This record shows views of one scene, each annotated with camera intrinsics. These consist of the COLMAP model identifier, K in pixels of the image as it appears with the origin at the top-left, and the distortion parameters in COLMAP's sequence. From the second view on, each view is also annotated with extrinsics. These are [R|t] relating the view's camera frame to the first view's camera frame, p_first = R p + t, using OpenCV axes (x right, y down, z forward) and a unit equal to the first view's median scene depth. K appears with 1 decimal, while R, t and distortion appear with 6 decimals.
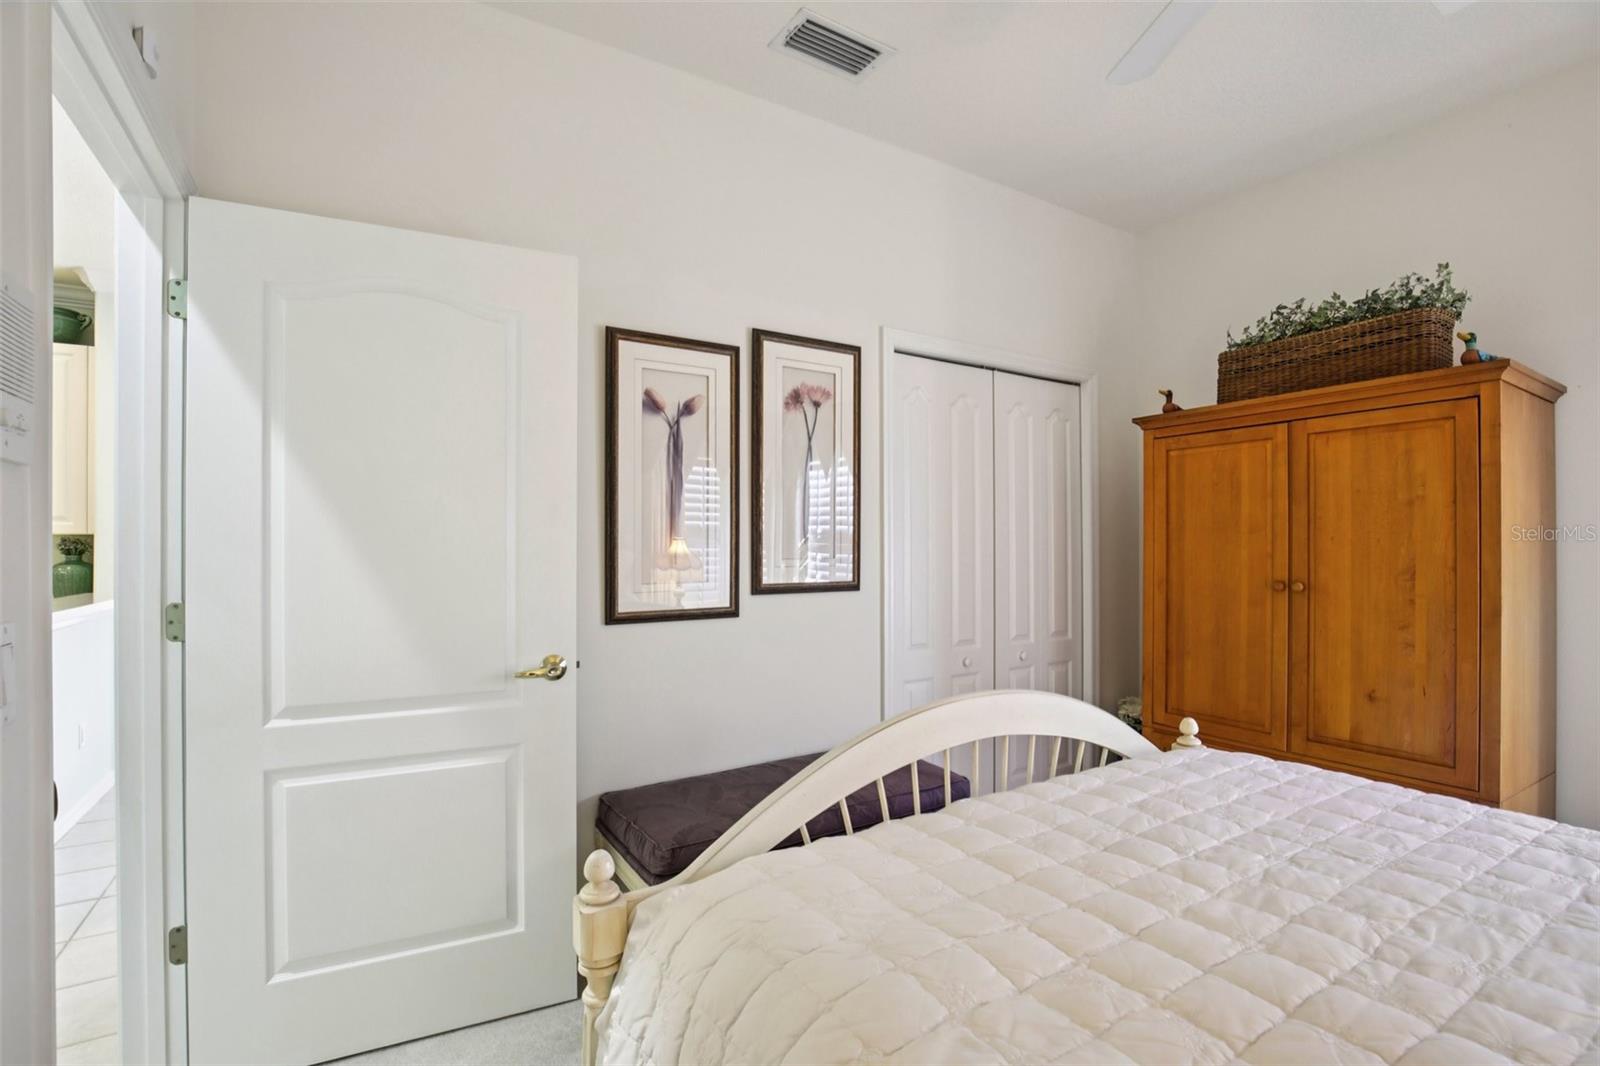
lens RADIAL K [[726.1, 0, 805.4], [0, 726.1, 544.3], [0, 0, 1]] dist [-0.032560, 0.004808]
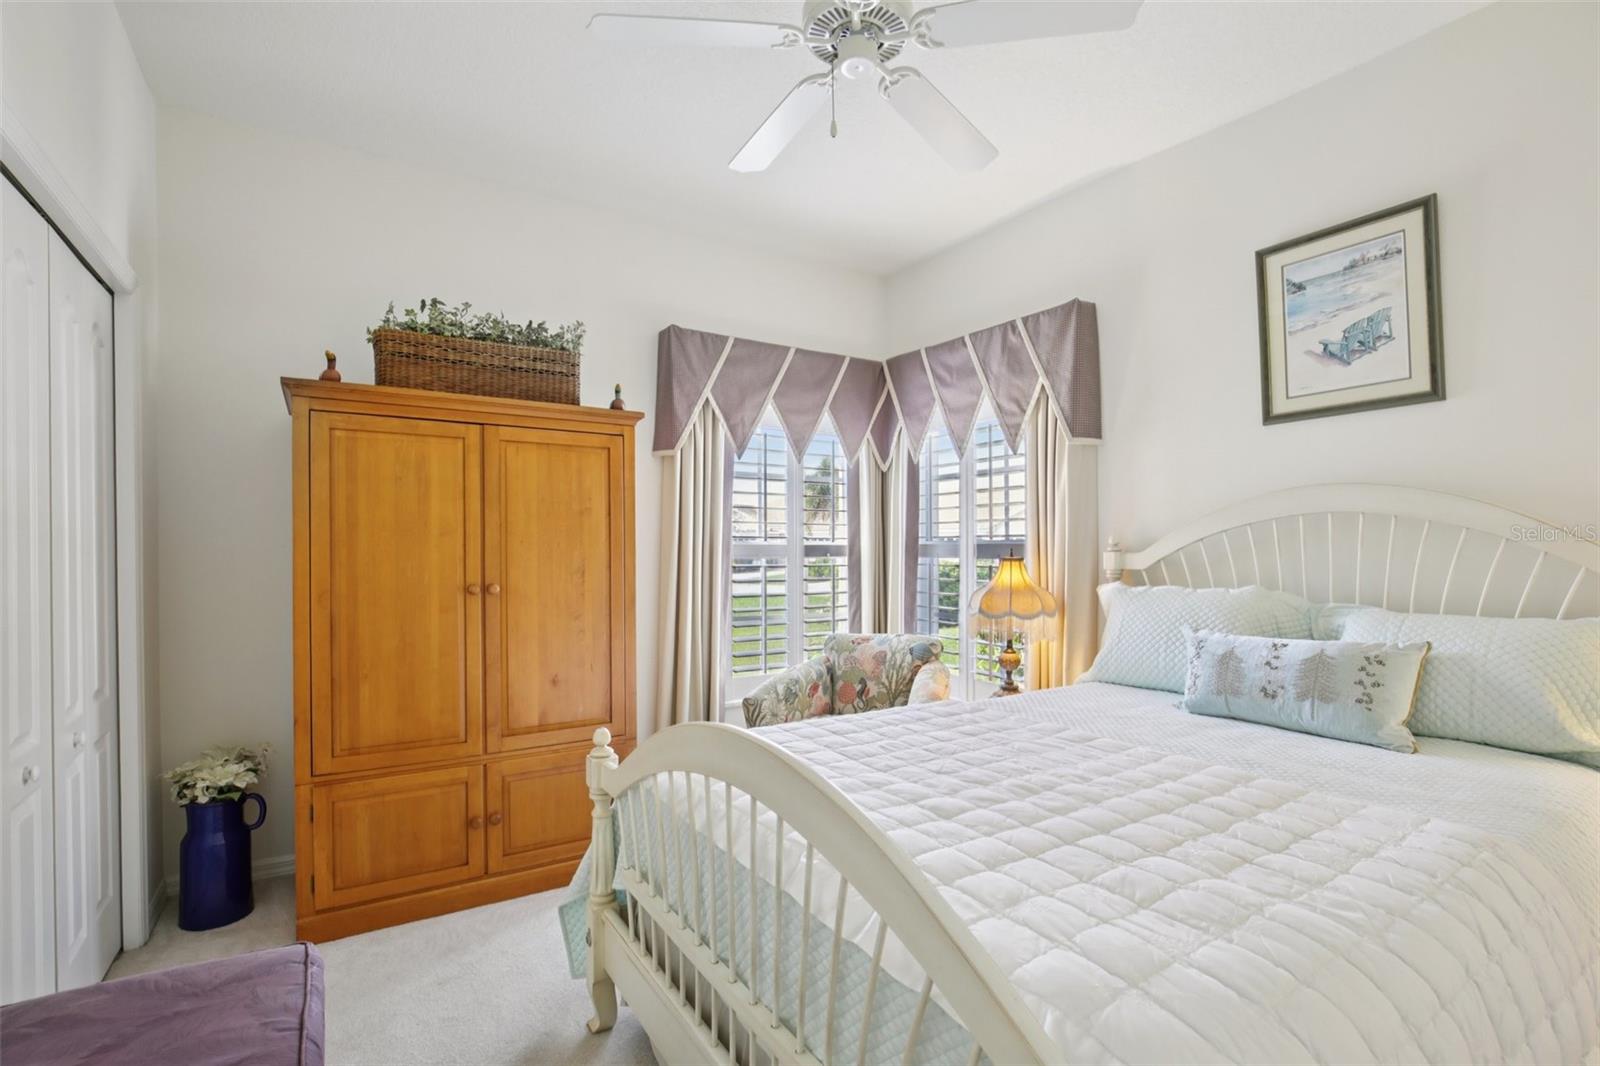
lens RADIAL K [[726.1, 0, 803.0], [0, 726.1, 542.6], [0, 0, 1]] dist [-0.032560, 0.004808]
pose [[0.017323, 0.009071, 0.999809, -0.324166], [-0.005052, 0.999947, -0.008985, 0.000670], [-0.999837, -0.004896, 0.017368, 0.534097]]
